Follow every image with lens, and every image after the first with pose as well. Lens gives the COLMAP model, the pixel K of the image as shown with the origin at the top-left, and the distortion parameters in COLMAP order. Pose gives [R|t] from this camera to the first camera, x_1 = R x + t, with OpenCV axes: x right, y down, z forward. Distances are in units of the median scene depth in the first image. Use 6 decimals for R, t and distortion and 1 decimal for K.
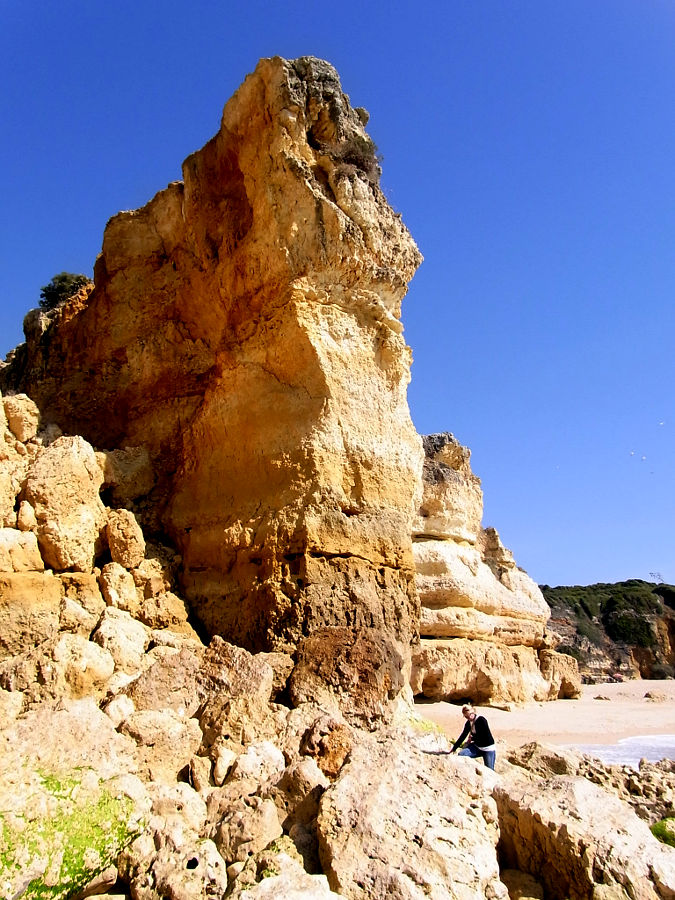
lens RADIAL K [[774.9, 0, 334.5], [0, 774.9, 455.5], [0, 0, 1]] dist [-0.063045, 0.017953]
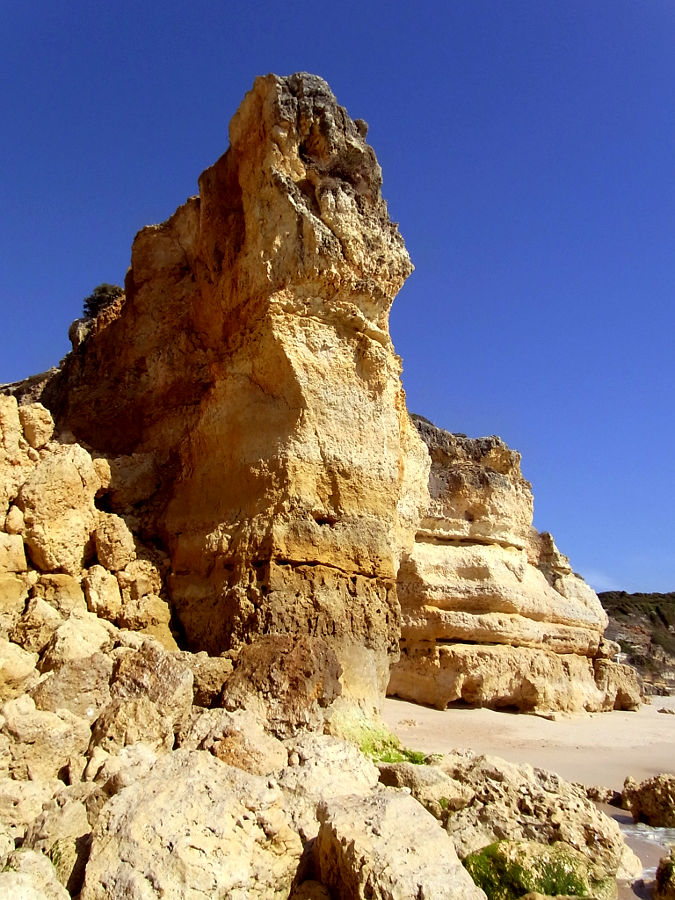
lens RADIAL K [[774.9, 0, 338.3], [0, 774.9, 452.3], [0, 0, 1]] dist [-0.063045, 0.017953]
pose [[0.994386, 0.004586, -0.105716, 0.133329], [-0.004988, 0.999981, -0.003546, -0.012035], [0.105698, 0.004054, 0.994390, -0.010425]]
